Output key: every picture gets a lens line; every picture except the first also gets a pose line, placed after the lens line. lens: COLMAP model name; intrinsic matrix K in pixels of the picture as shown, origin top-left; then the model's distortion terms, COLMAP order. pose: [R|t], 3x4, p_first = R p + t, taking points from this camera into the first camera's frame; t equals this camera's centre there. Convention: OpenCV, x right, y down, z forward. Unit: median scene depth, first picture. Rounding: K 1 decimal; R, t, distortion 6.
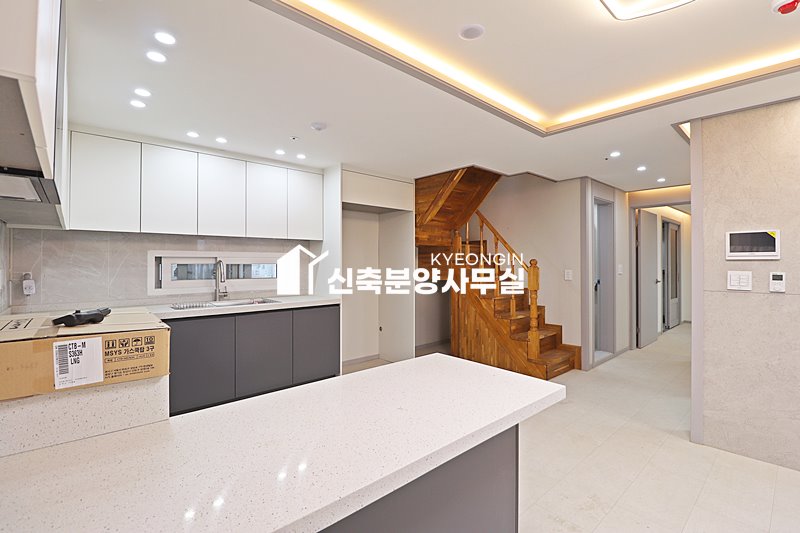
lens RADIAL K [[368.6, 0, 404.0], [0, 368.6, 261.1], [0, 0, 1]] dist [0.001624, -0.014059]
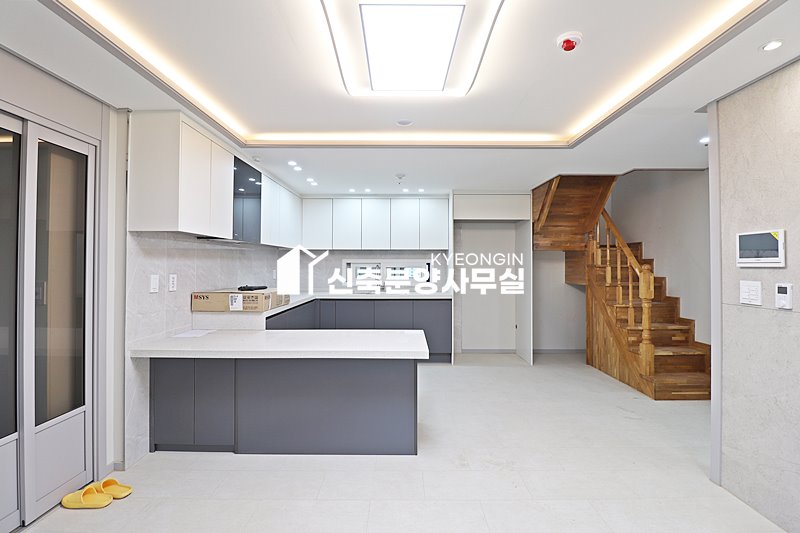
lens RADIAL K [[378.4, 0, 402.0], [0, 378.4, 260.5], [0, 0, 1]] dist [0.002958, -0.011845]
pose [[0.739557, -0.006196, -0.673066, 0.562269], [0.001186, 0.999968, -0.007902, -0.007970], [0.673093, 0.005046, 0.739540, -0.090095]]
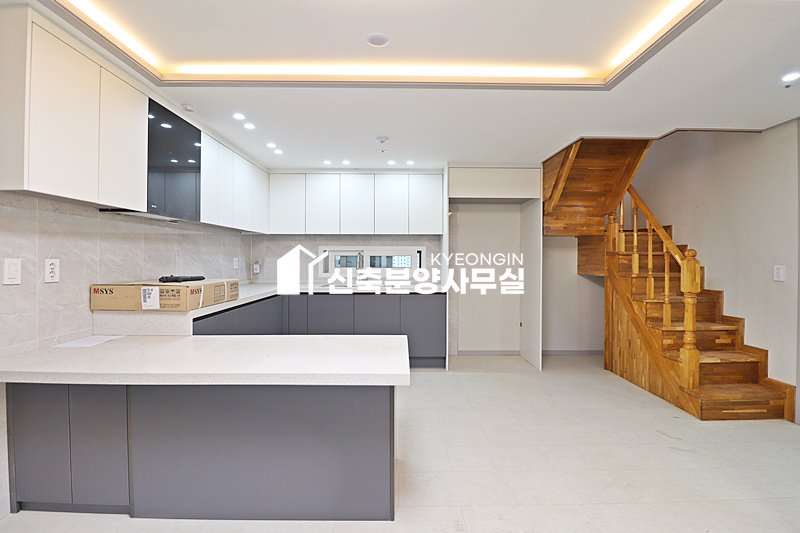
lens RADIAL K [[372.8, 0, 402.8], [0, 372.8, 261.1], [0, 0, 1]] dist [0.000419, -0.013762]
pose [[0.747850, 0.008197, -0.663817, 0.435563], [0.000052, 0.999923, 0.012406, 0.009463], [0.663868, -0.009313, 0.747792, 0.095655]]
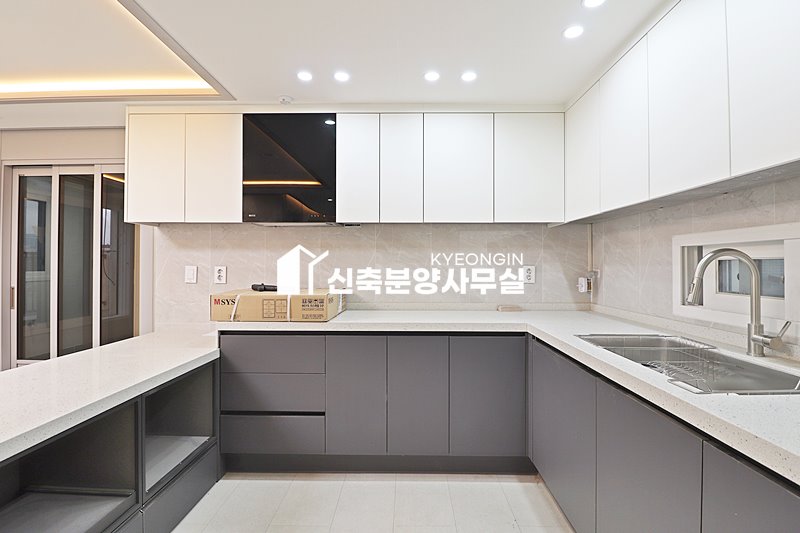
lens RADIAL K [[378.4, 0, 402.0], [0, 378.4, 260.5], [0, 0, 1]] dist [0.002958, -0.011845]
pose [[-0.682991, -0.009232, -0.730369, 0.022176], [0.002617, 0.999883, -0.015086, 0.013434], [0.730422, -0.012215, -0.682887, 0.893849]]
